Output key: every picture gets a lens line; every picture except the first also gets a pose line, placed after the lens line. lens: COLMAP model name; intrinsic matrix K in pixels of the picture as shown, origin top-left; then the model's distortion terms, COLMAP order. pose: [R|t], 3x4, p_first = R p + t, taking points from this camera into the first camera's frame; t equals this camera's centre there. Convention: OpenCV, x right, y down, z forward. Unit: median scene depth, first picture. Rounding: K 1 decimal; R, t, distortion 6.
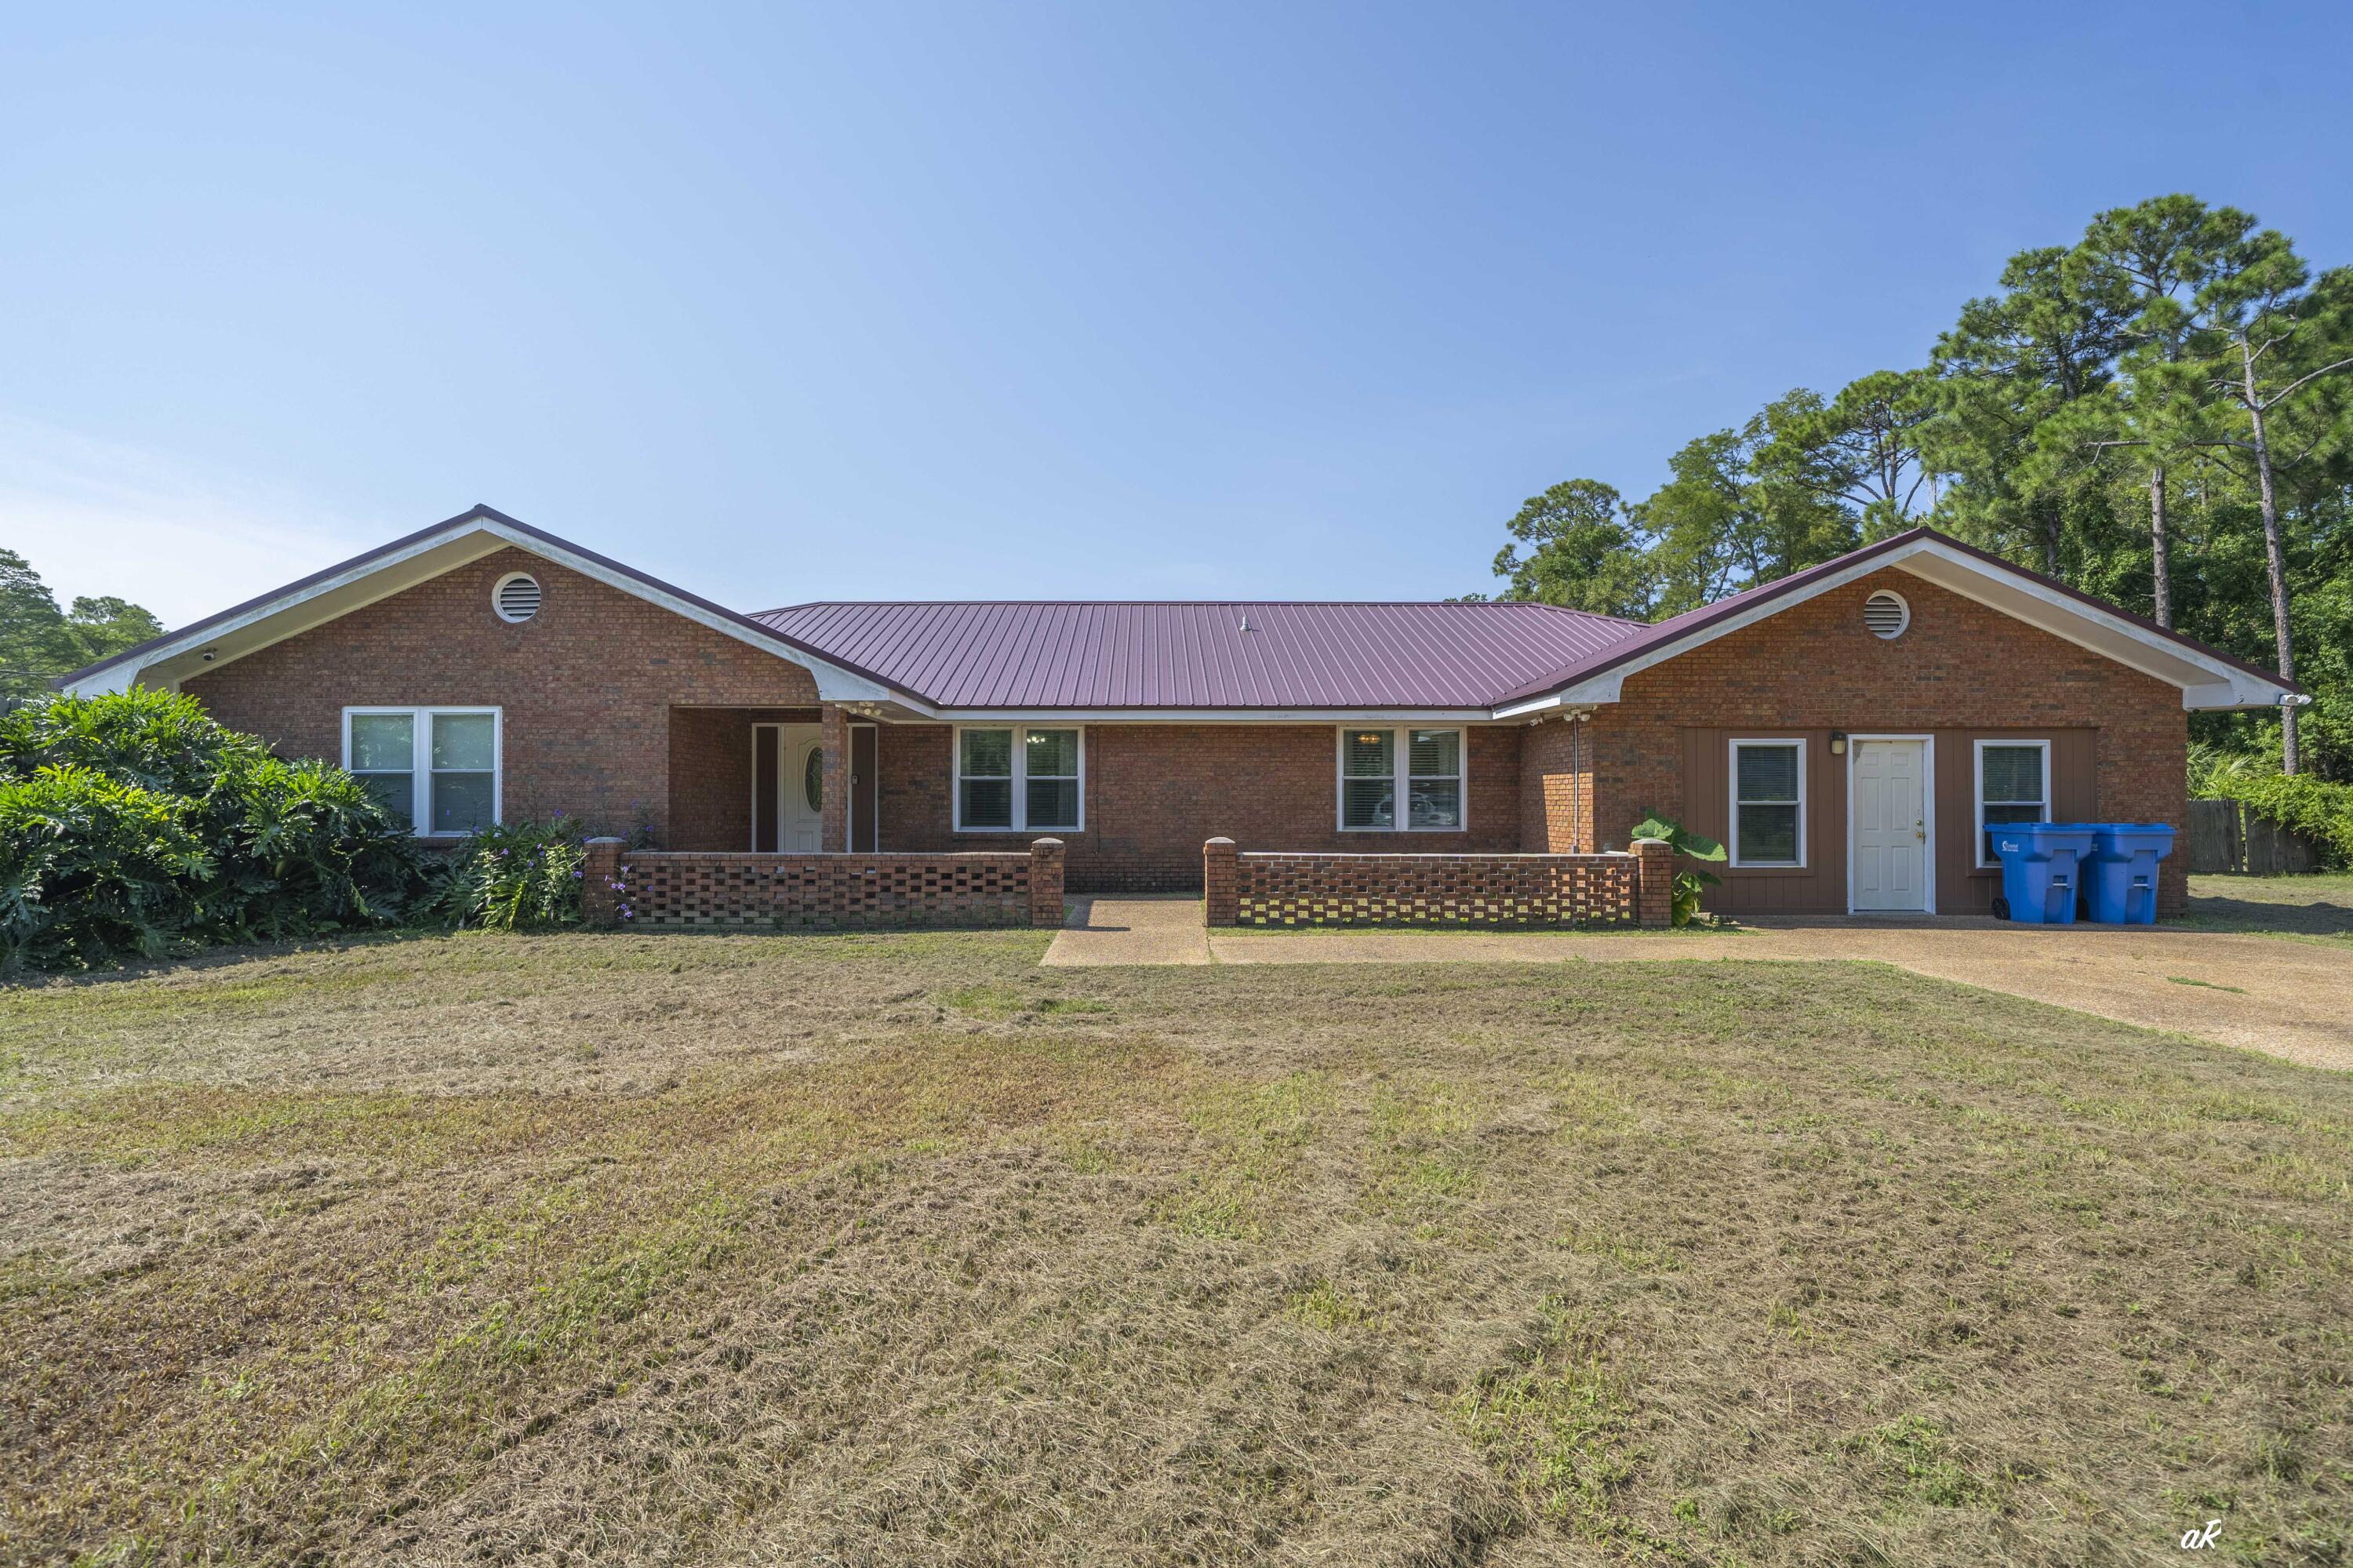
lens RADIAL K [[1197.1, 0, 1178.8], [0, 1197.1, 795.0], [0, 0, 1]] dist [0.002159, -0.000104]
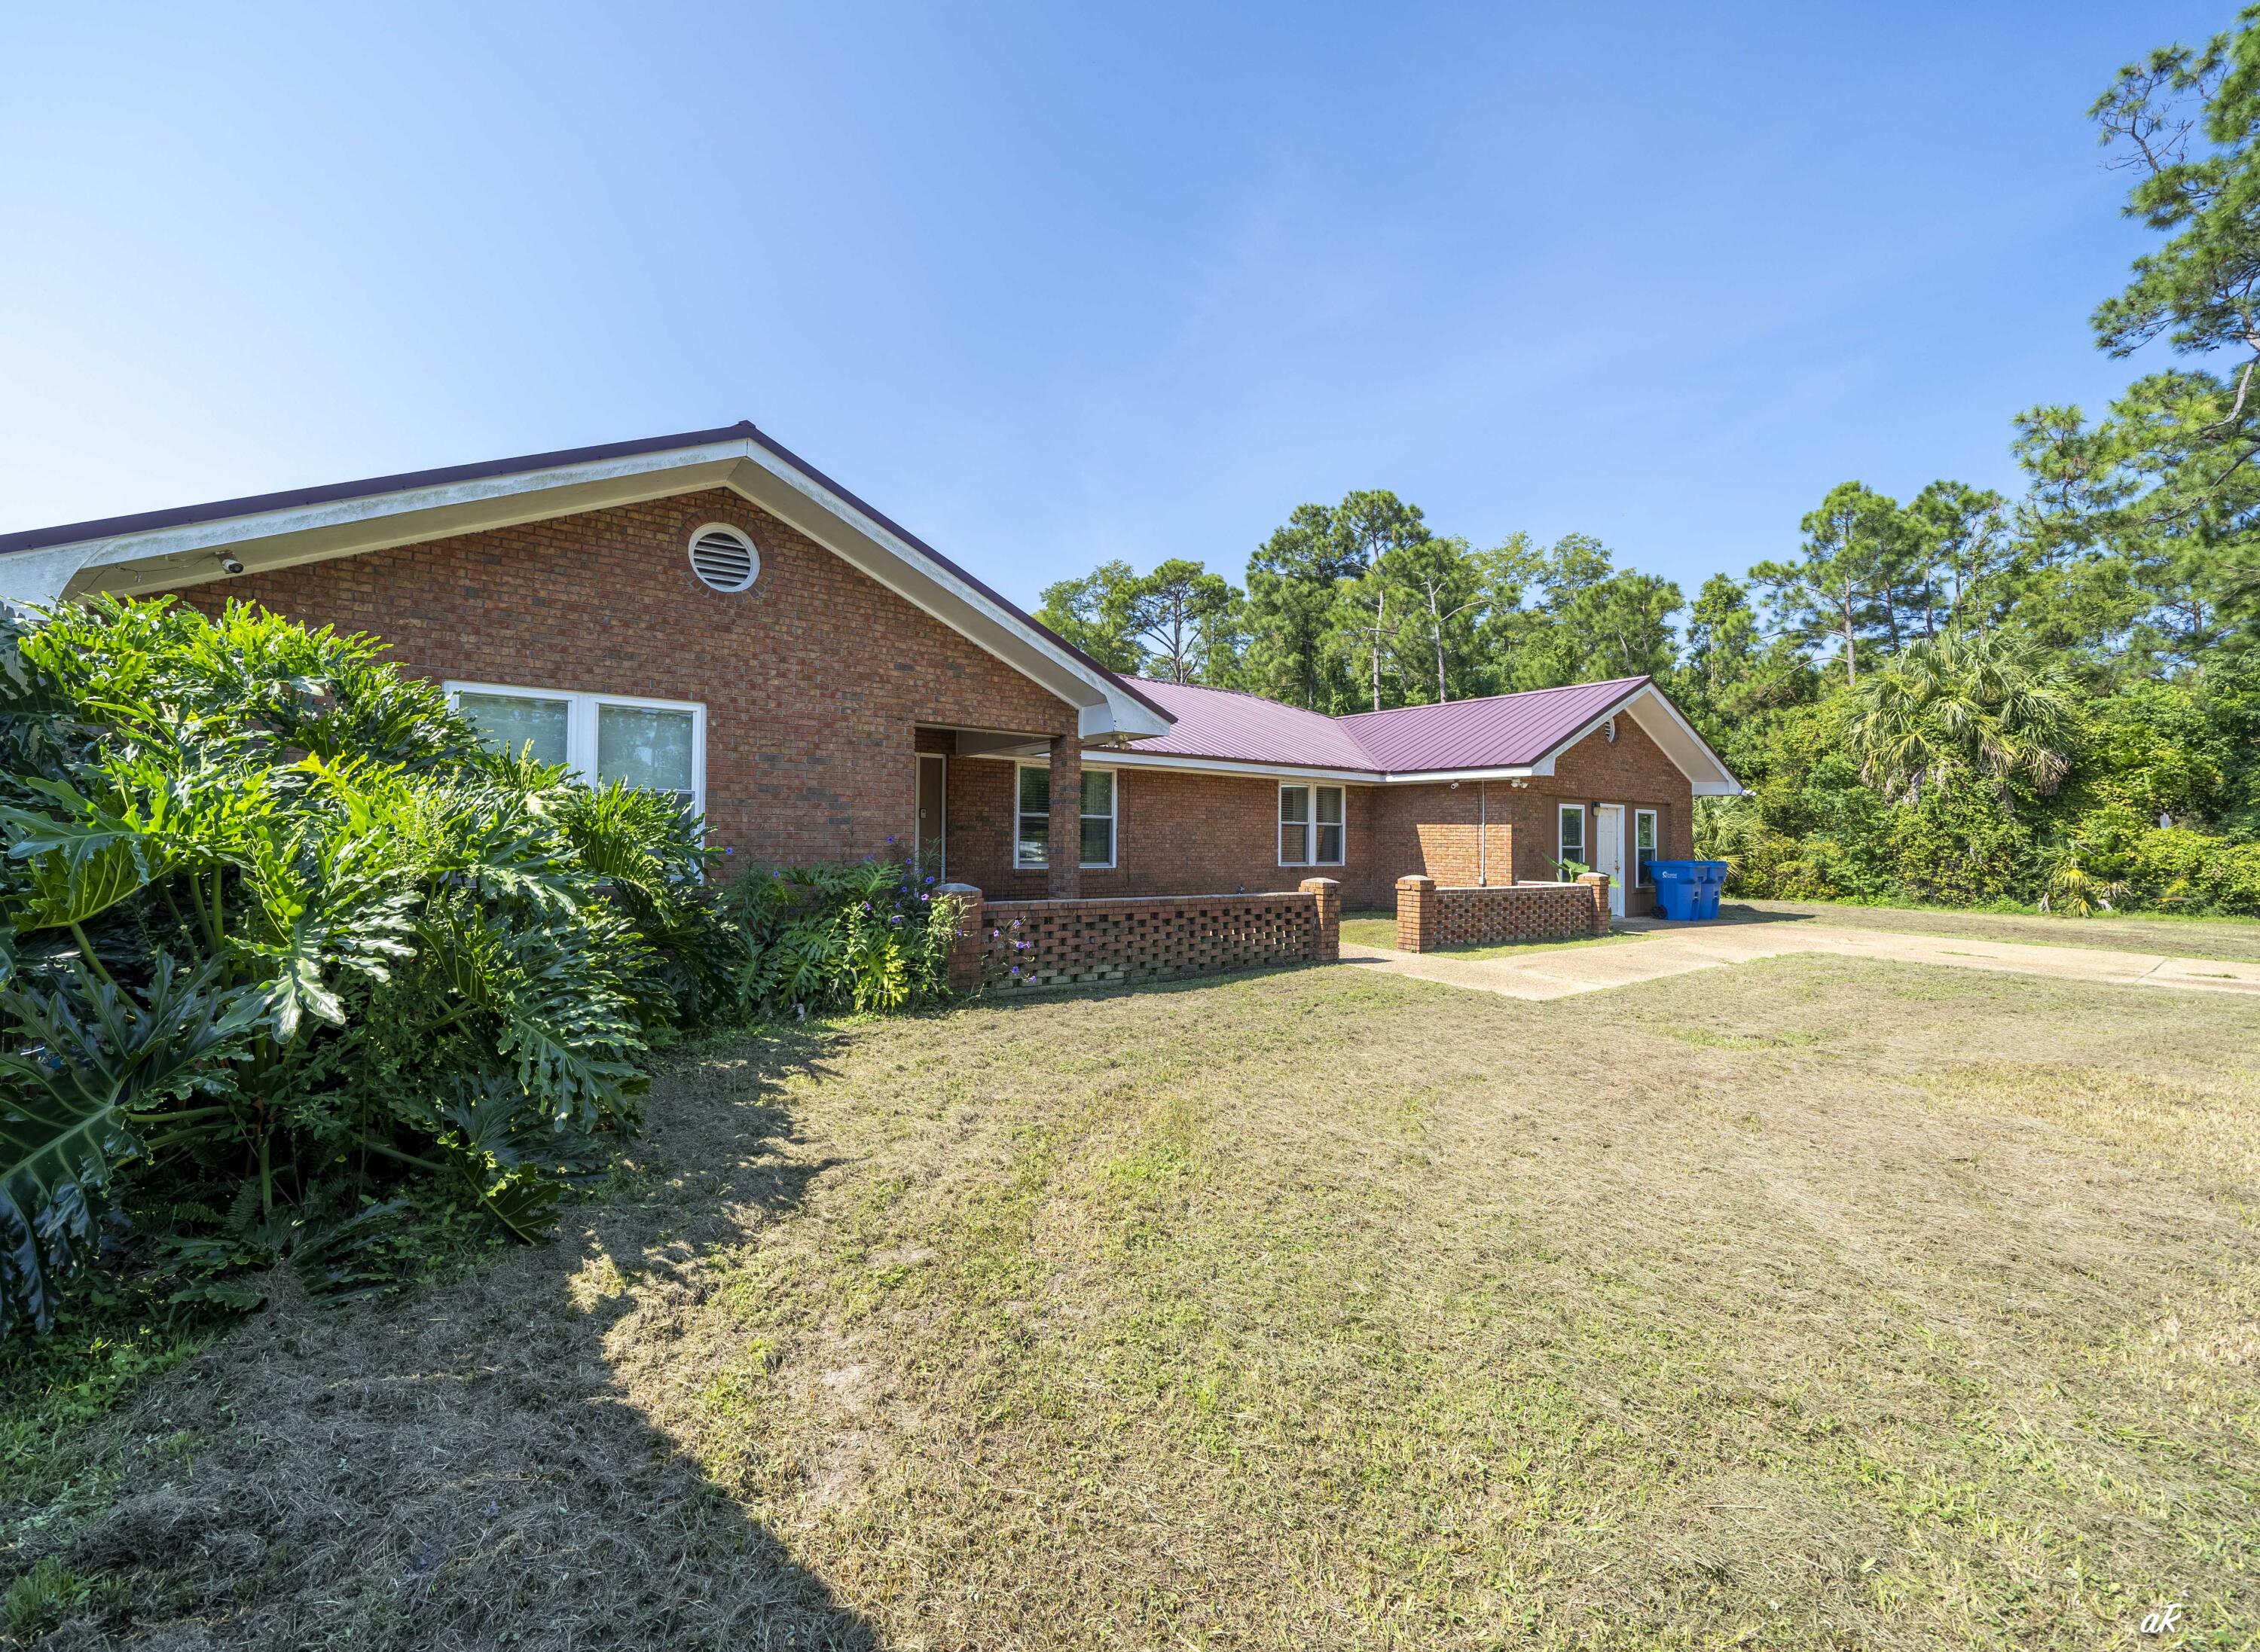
lens RADIAL K [[906.8, 0, 1130.3], [0, 906.8, 827.5], [0, 0, 1]] dist [-0.000364, 0.000059]
pose [[0.831552, 0.019287, 0.555111, -0.594021], [-0.018711, 0.999802, -0.006709, -0.000049], [-0.555131, -0.004808, 0.831749, 0.362386]]
